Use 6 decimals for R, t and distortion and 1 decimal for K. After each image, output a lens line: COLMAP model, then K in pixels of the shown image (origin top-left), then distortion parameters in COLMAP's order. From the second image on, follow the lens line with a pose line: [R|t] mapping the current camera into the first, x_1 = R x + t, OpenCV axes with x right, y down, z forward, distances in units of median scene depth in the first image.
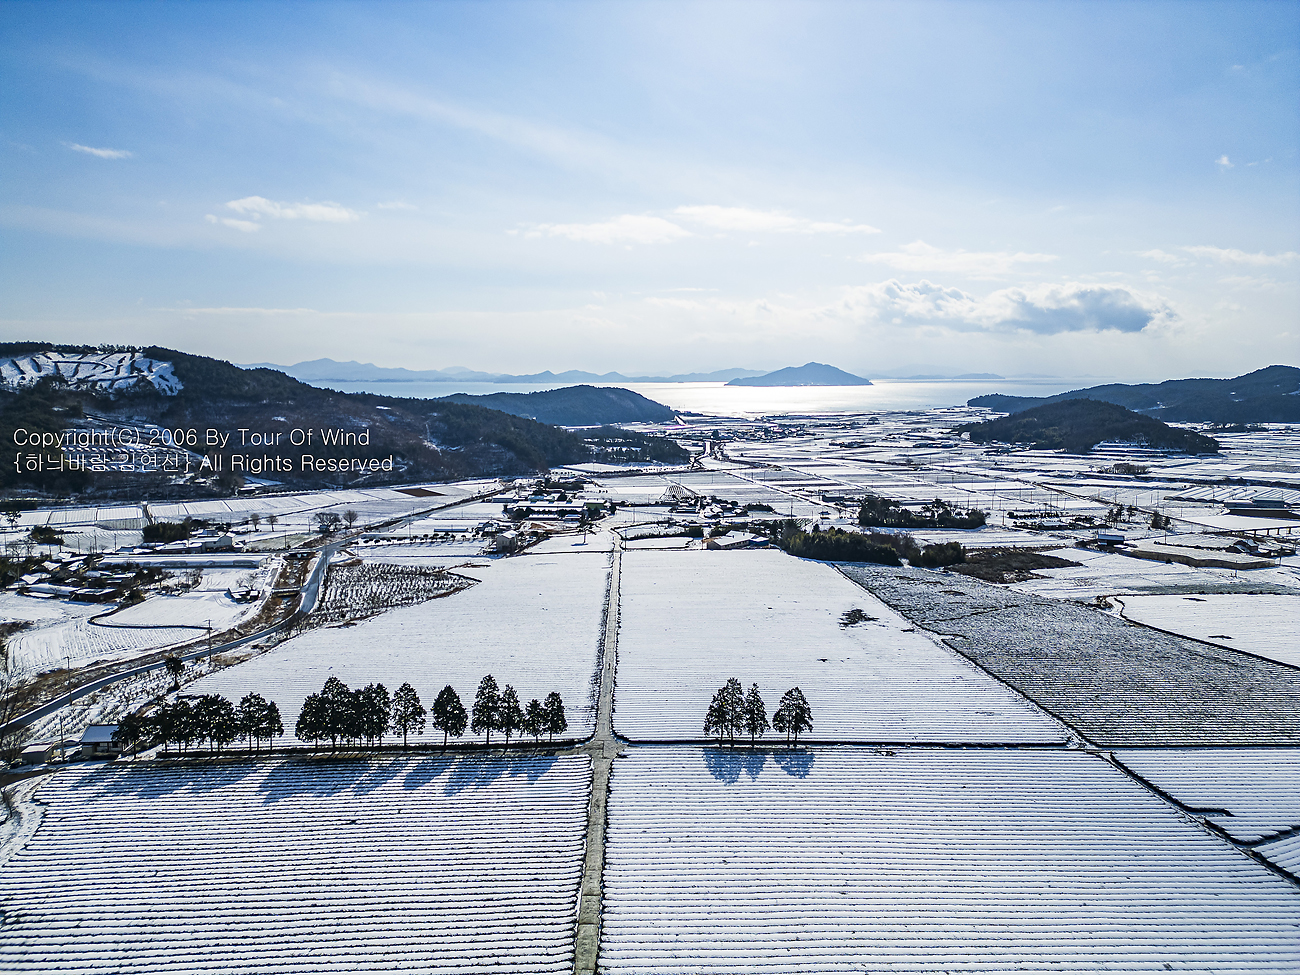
lens RADIAL K [[897.7, 0, 650.0], [0, 897.7, 487.5], [0, 0, 1]] dist [0.086116, -0.072274]
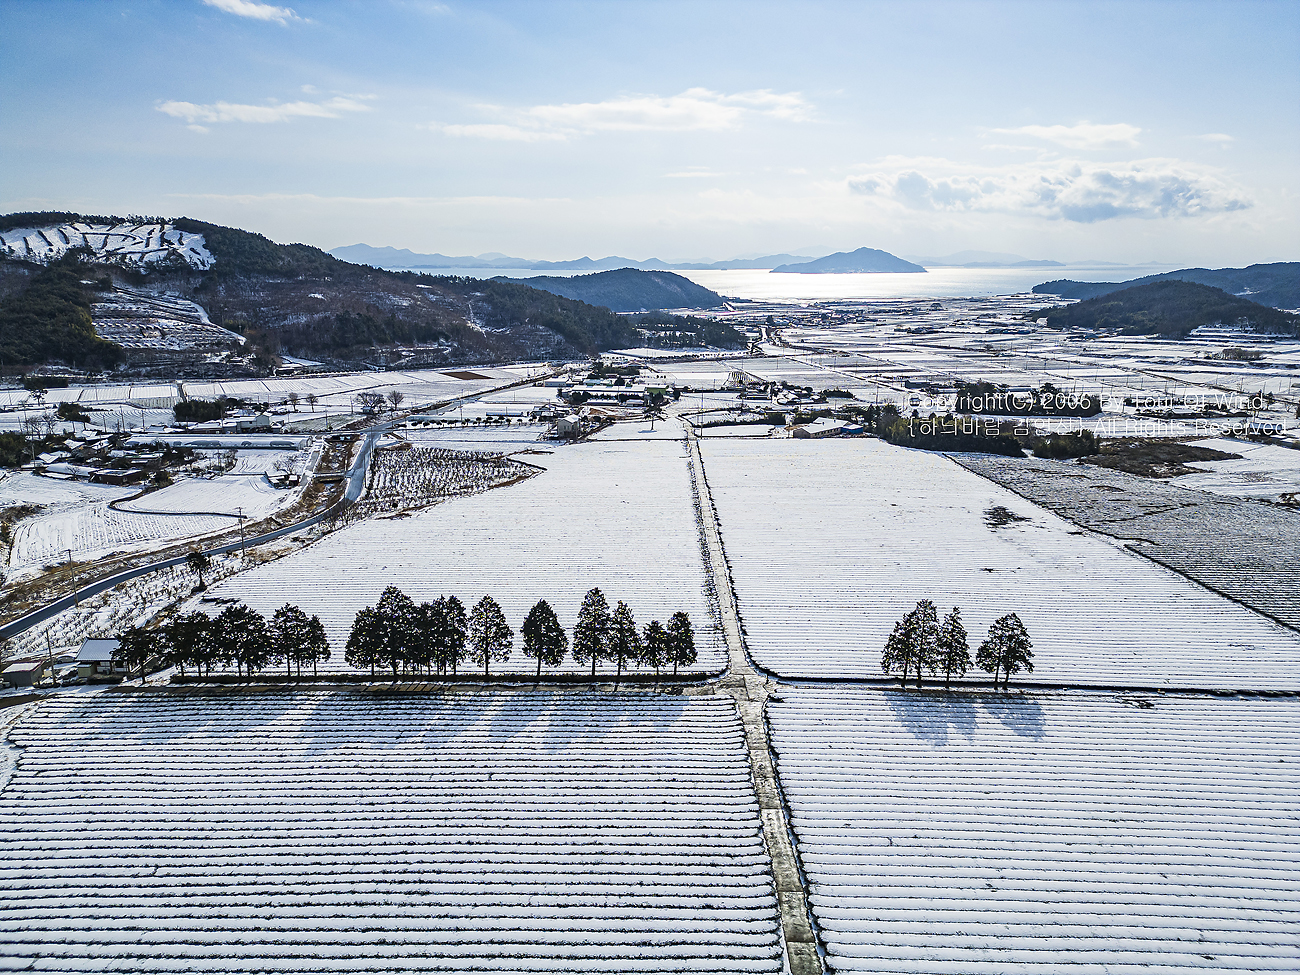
lens RADIAL K [[901.0, 0, 650.0], [0, 901.0, 487.5], [0, 0, 1]] dist [0.084839, -0.076476]
pose [[0.999058, 0.013213, -0.041338, -0.037305], [-0.008232, 0.992930, 0.118413, 0.012653], [0.042610, -0.117961, 0.992104, 0.096600]]
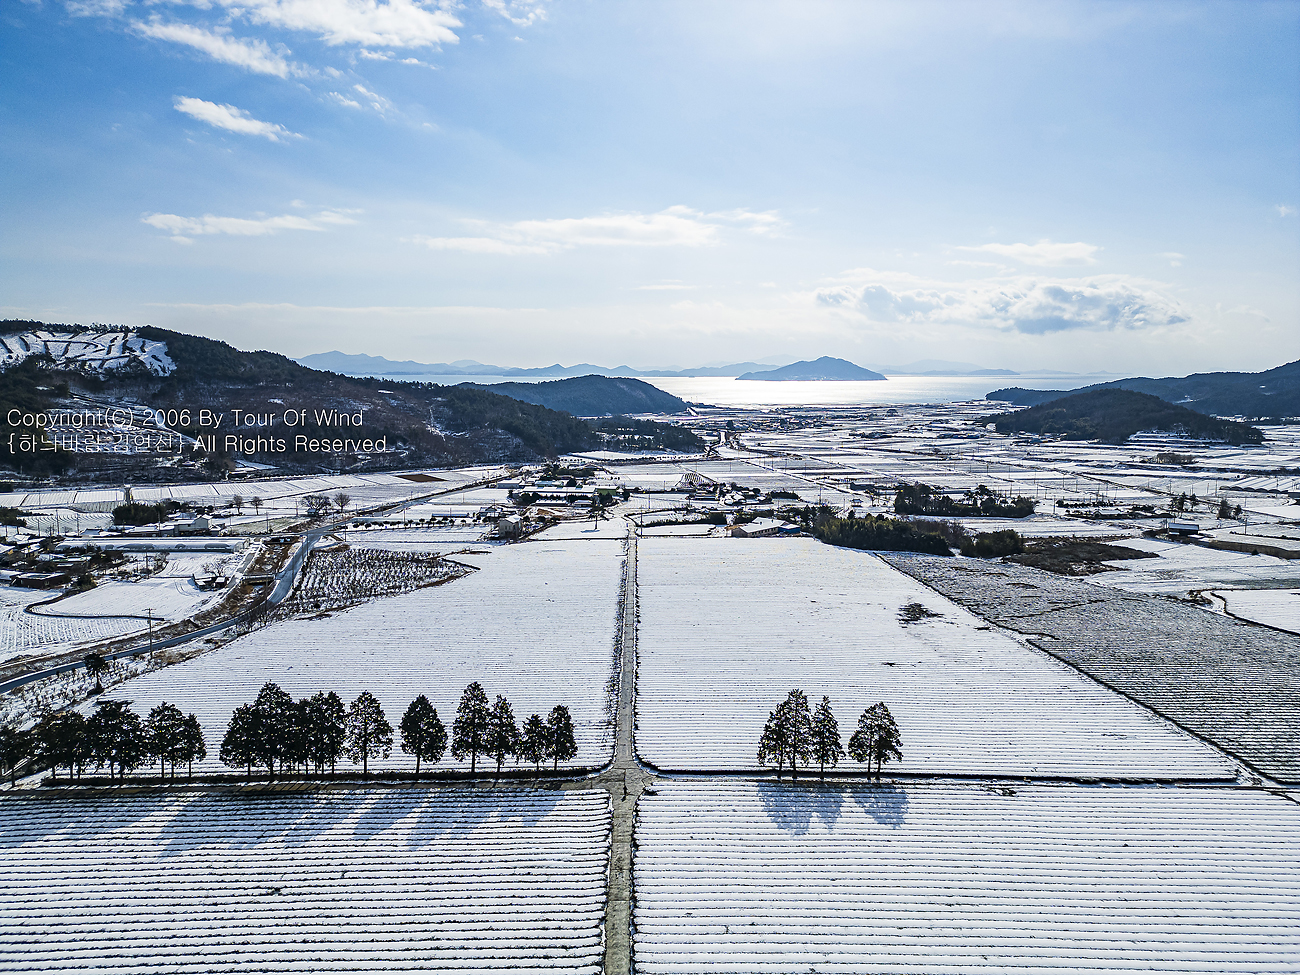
lens RADIAL K [[901.9, 0, 650.0], [0, 901.9, 487.5], [0, 0, 1]] dist [0.083653, -0.075854]
pose [[0.999923, 0.006494, -0.010564, -0.008731], [-0.006442, 0.999967, 0.004995, 0.014130], [0.010596, -0.004927, 0.999932, 0.086337]]
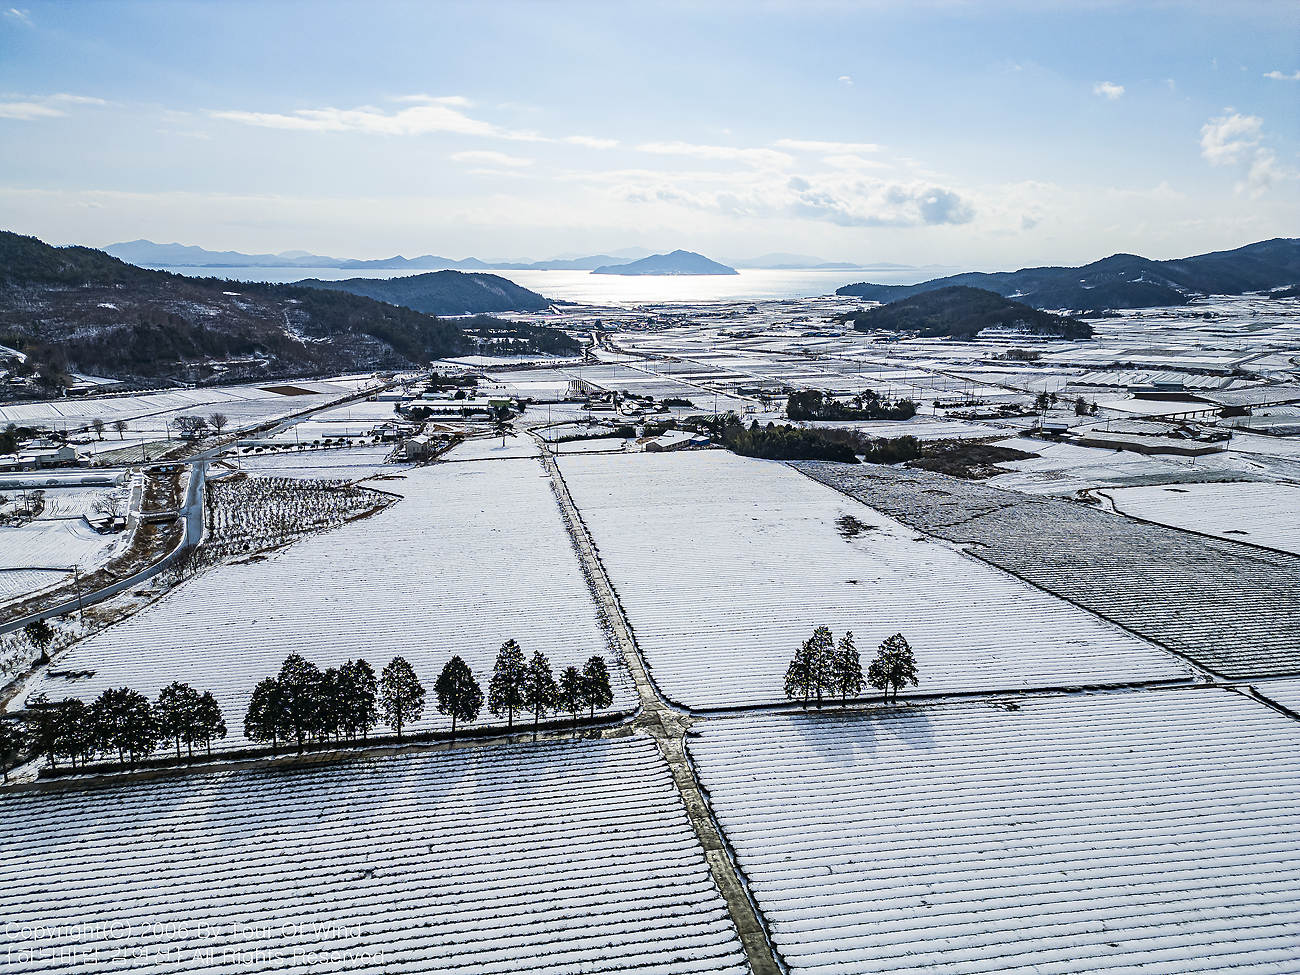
lens RADIAL K [[901.0, 0, 650.0], [0, 901.0, 487.5], [0, 0, 1]] dist [0.084839, -0.076476]
pose [[0.988780, -0.031940, 0.145924, -0.061477], [0.014493, 0.992778, 0.119091, -0.002305], [-0.148674, -0.115640, 0.982102, 0.093386]]
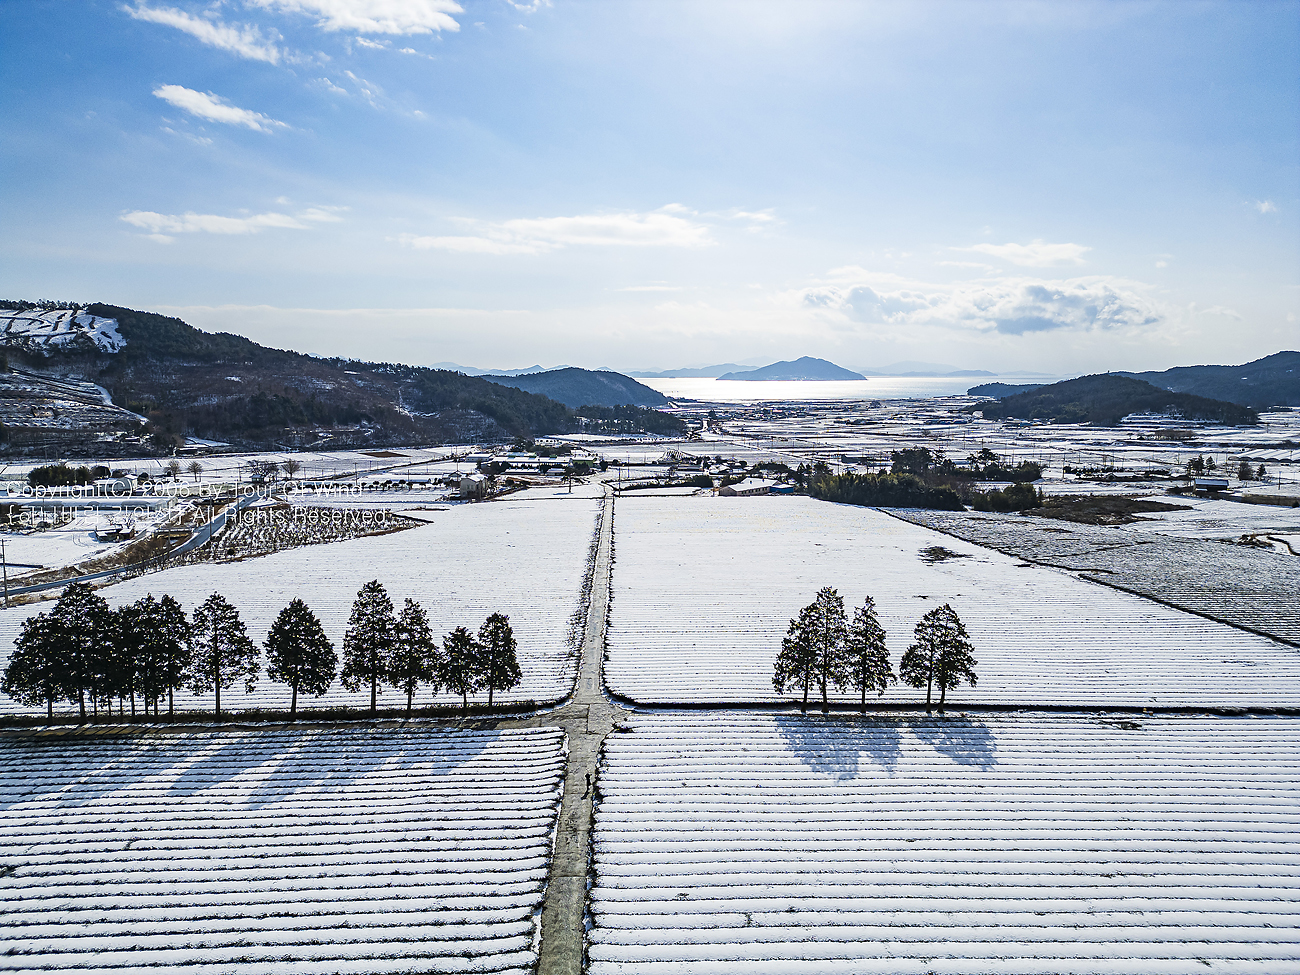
lens RADIAL K [[901.9, 0, 650.0], [0, 901.9, 487.5], [0, 0, 1]] dist [0.083653, -0.075854]
pose [[0.999942, 0.002224, 0.010516, -0.007452], [-0.002243, 0.999996, 0.001812, 0.054747], [-0.010512, -0.001836, 0.999943, 0.166484]]
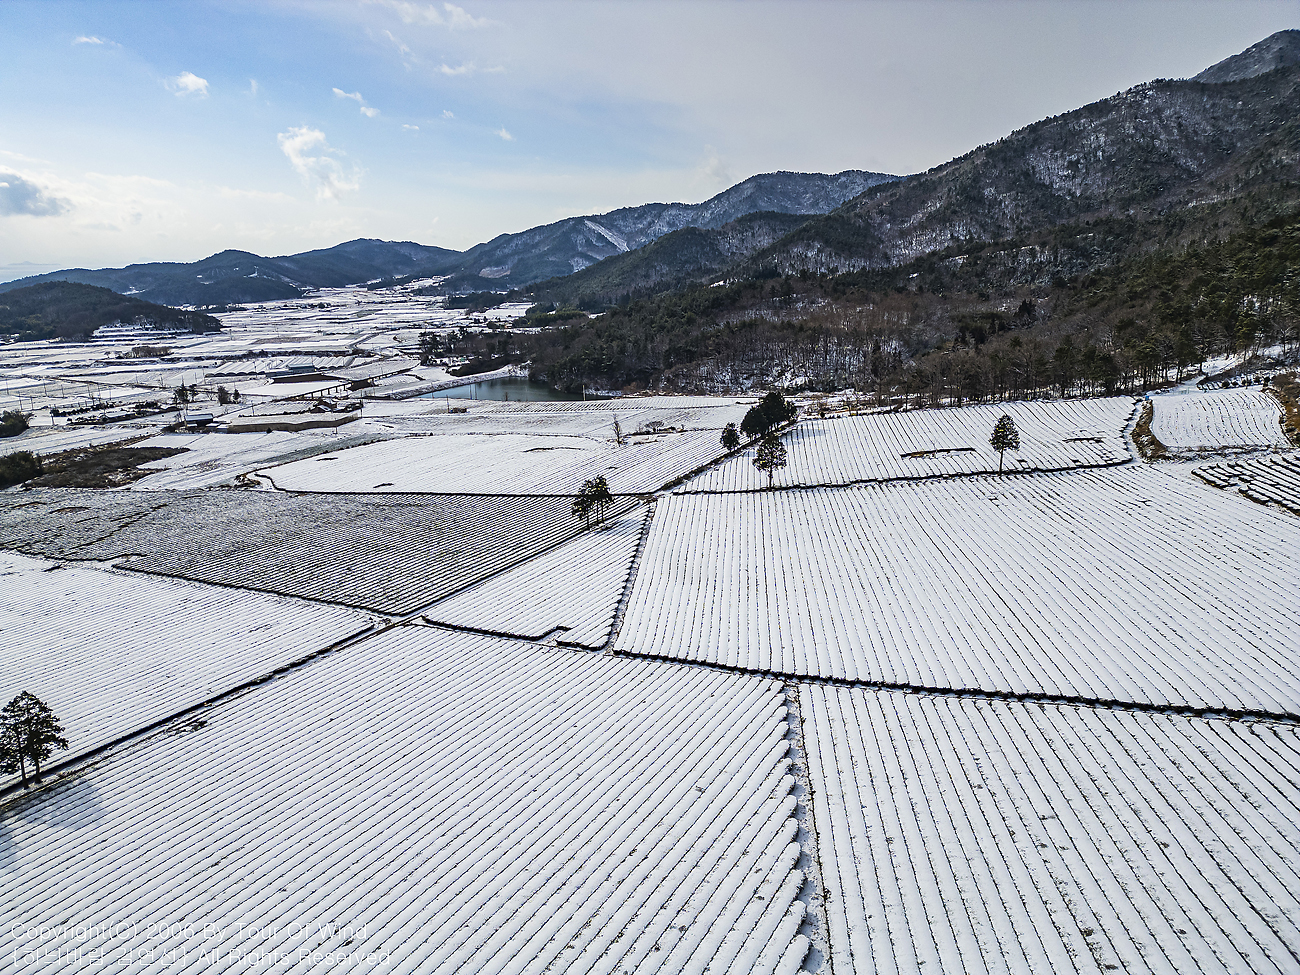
lens RADIAL K [[901.0, 0, 650.0], [0, 901.0, 487.5], [0, 0, 1]] dist [0.084839, -0.076476]
pose [[0.517689, -0.212679, 0.828713, -0.036242], [0.114498, 0.977120, 0.179241, 0.009926], [-0.847873, 0.002095, 0.530195, 0.118018]]
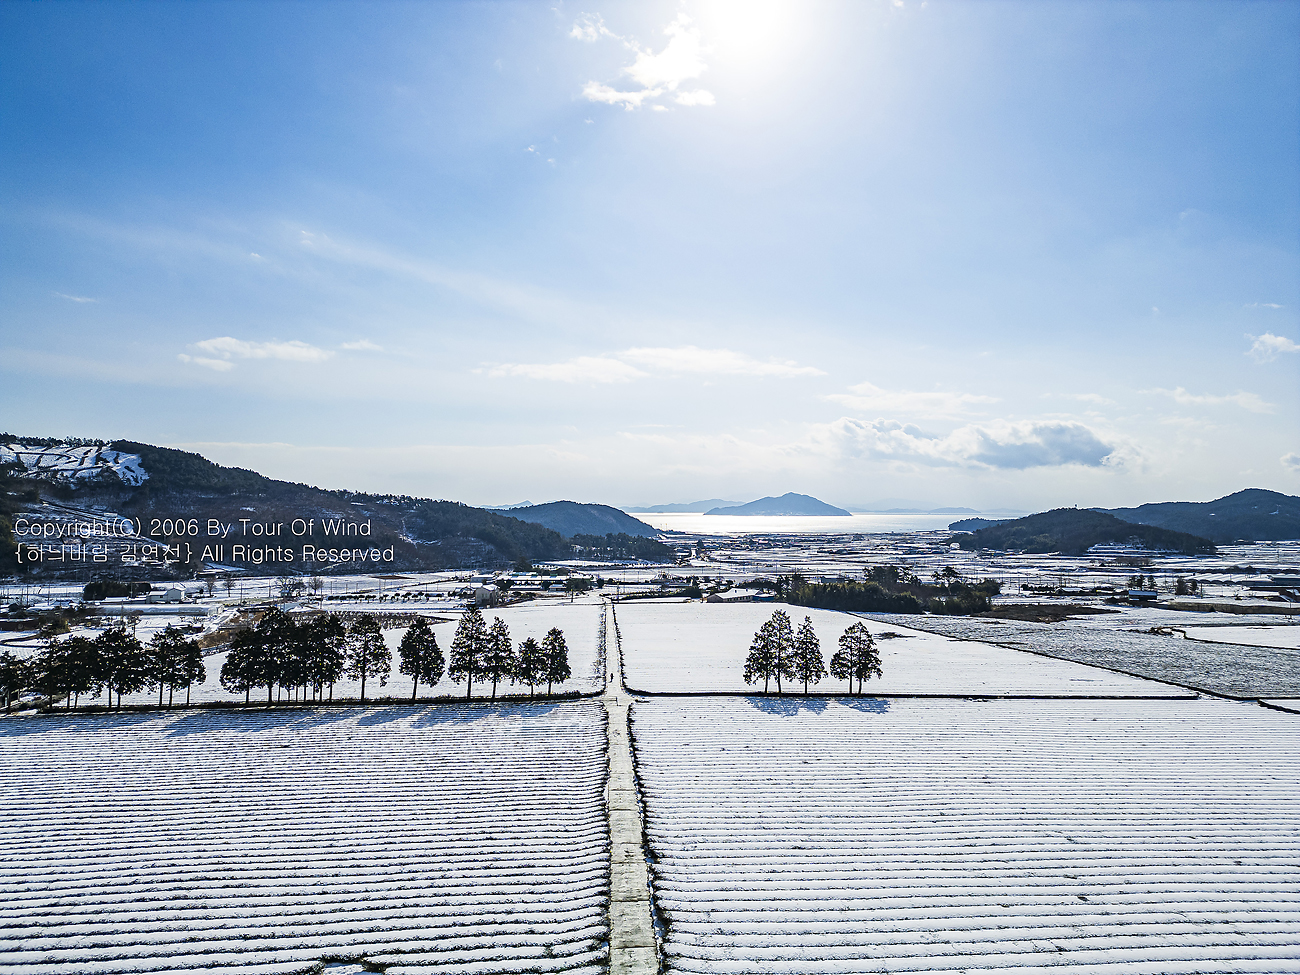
lens RADIAL K [[901.9, 0, 650.0], [0, 901.9, 487.5], [0, 0, 1]] dist [0.083653, -0.075854]
pose [[0.999720, 0.004196, 0.023267, -0.015262], [-0.000716, 0.989043, -0.147625, 0.080628], [-0.023632, 0.147567, 0.988770, 0.070593]]
